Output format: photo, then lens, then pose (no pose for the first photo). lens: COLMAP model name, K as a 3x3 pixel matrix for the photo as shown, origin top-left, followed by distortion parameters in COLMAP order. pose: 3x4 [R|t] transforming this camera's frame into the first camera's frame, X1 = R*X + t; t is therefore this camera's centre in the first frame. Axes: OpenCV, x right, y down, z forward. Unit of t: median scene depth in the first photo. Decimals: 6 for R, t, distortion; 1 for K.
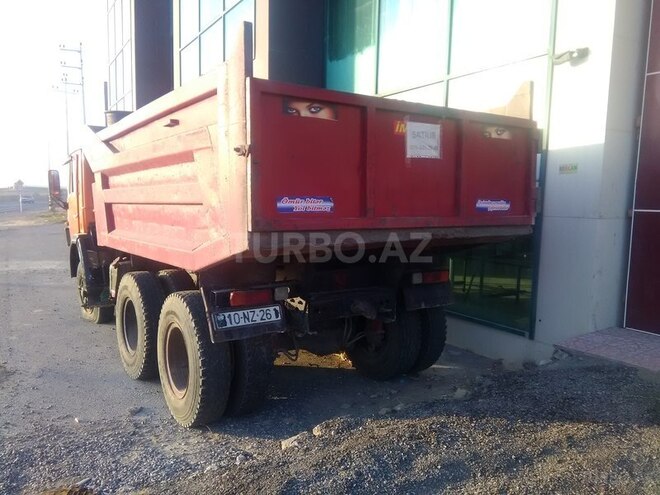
lens RADIAL K [[511.5, 0, 318.8], [0, 511.5, 248.5], [0, 0, 1]] dist [0.083321, -0.103811]
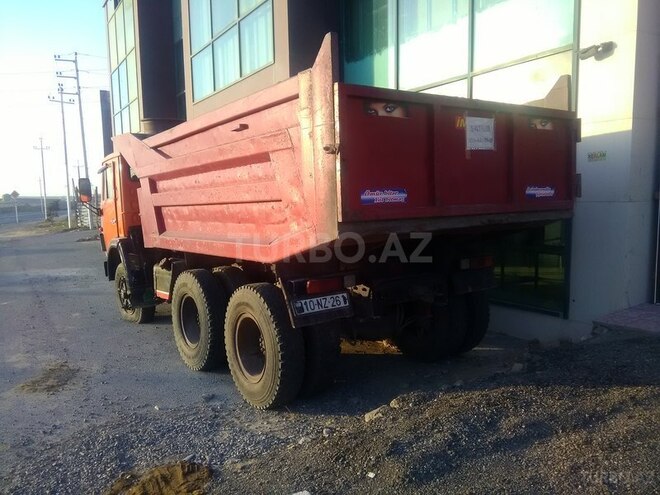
lens RADIAL K [[509.6, 0, 318.7], [0, 509.6, 248.2], [0, 0, 1]] dist [0.074257, -0.090666]
pose [[0.999169, -0.039988, 0.007885, -0.134810], [0.039985, 0.999200, 0.000588, 0.014496], [-0.007902, -0.000272, 0.999969, -0.069356]]
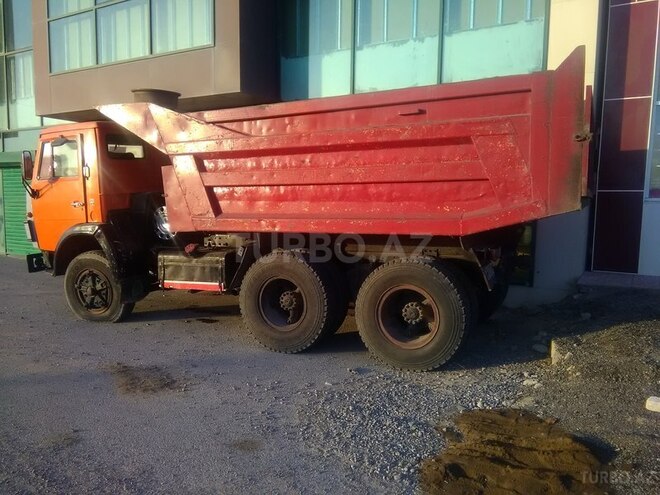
lens RADIAL K [[511.5, 0, 318.8], [0, 511.5, 248.5], [0, 0, 1]] dist [0.083321, -0.103811]
pose [[0.884526, -0.050326, 0.463769, -1.001595], [0.048730, 0.998693, 0.015432, 0.036010], [-0.463939, 0.008949, 0.885822, 0.069112]]
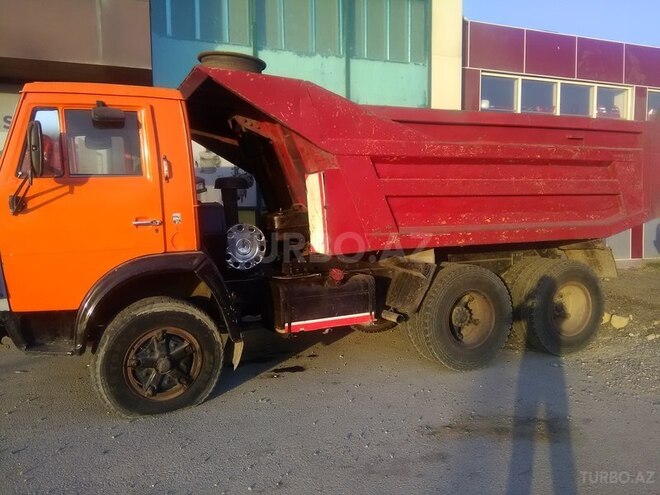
lens RADIAL K [[516.9, 0, 329.9], [0, 516.9, 258.4], [0, 0, 1]] dist [0.027992, -0.002976]
pose [[0.219875, -0.091772, 0.971202, -1.804124], [0.102598, 0.992219, 0.070530, -0.084546], [-0.970118, 0.084136, 0.227580, 1.346734]]
